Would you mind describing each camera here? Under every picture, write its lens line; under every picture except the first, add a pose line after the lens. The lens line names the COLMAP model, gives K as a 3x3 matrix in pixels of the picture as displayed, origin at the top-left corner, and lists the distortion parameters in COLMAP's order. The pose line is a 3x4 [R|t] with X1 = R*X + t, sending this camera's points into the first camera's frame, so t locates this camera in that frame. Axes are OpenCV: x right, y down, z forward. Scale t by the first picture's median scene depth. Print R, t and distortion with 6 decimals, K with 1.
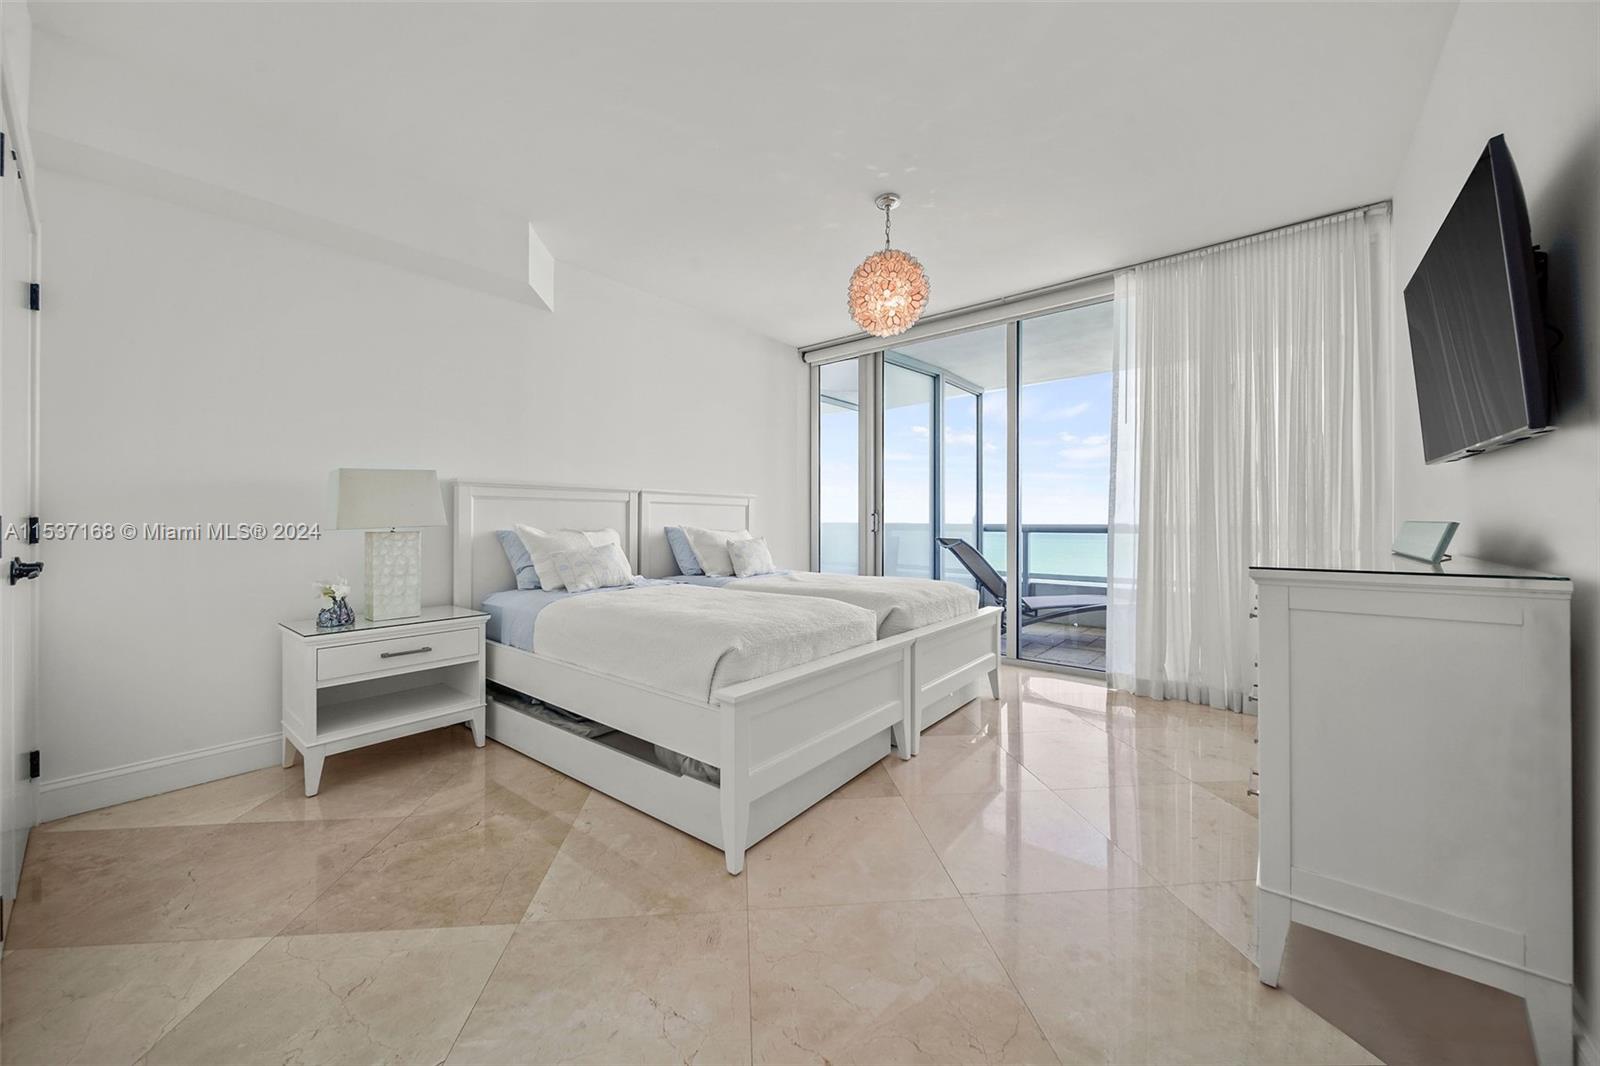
lens RADIAL K [[585.8, 0, 792.6], [0, 585.8, 510.8], [0, 0, 1]] dist [-0.000134, 0.000021]
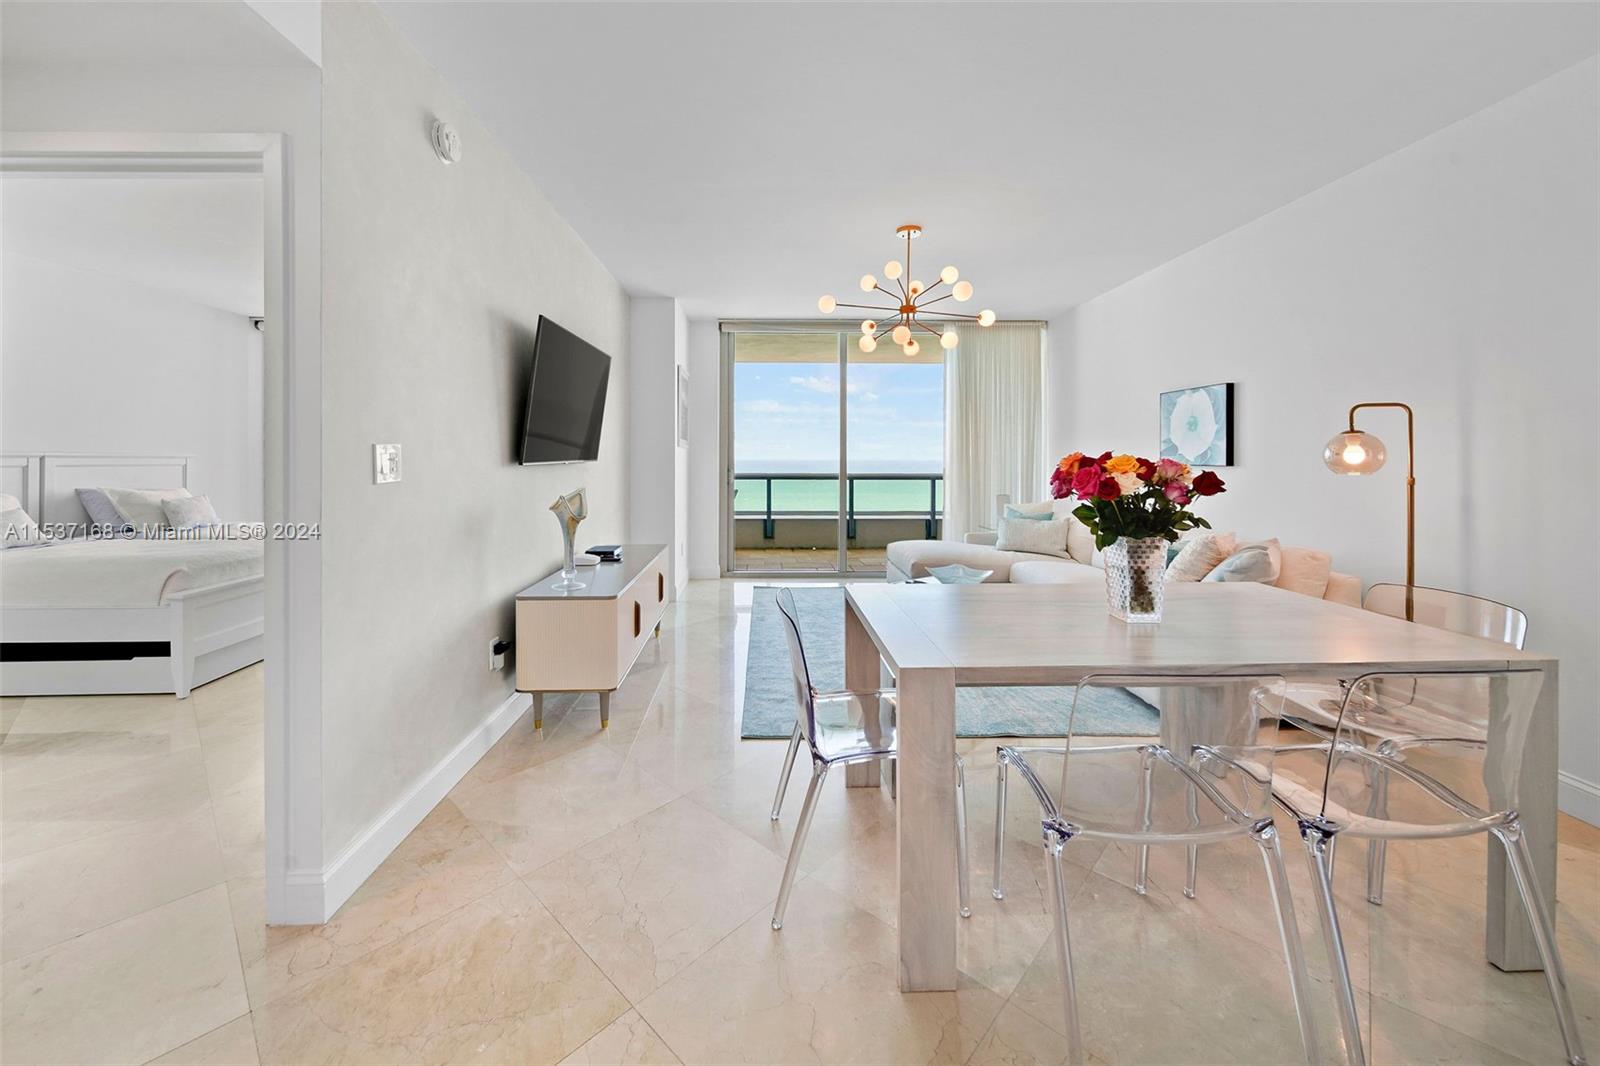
lens RADIAL K [[597.4, 0, 778.8], [0, 597.4, 455.2], [0, 0, 1]] dist [-0.002676, -0.000447]
pose [[0.754313, 0.000572, 0.656514, 0.041001], [-0.009745, 0.999899, 0.010326, -0.072238], [-0.656442, -0.014187, 0.754243, -0.808773]]
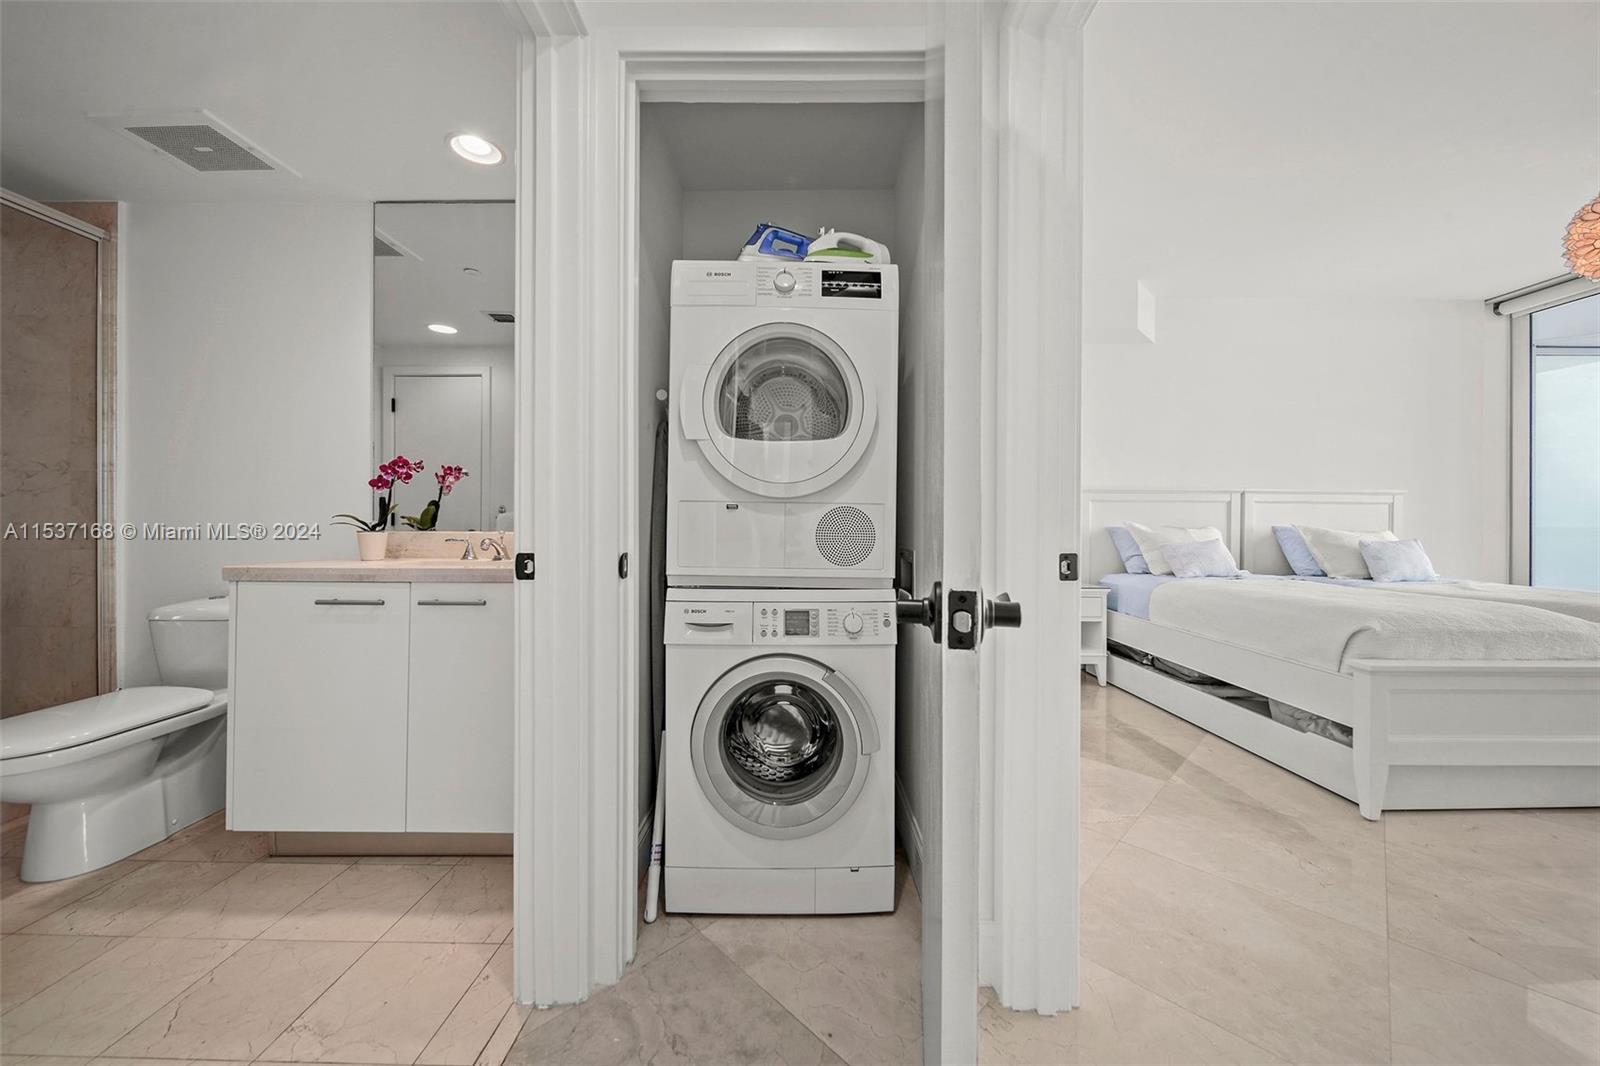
lens RADIAL K [[568.5, 0, 797.6], [0, 568.5, 521.5], [0, 0, 1]] dist [-0.000722, -0.000441]
pose [[0.630726, 0.002240, -0.776003, 0.031047], [0.006216, 0.999949, 0.007939, 0.008834], [0.775981, -0.009831, 0.630680, -0.319315]]
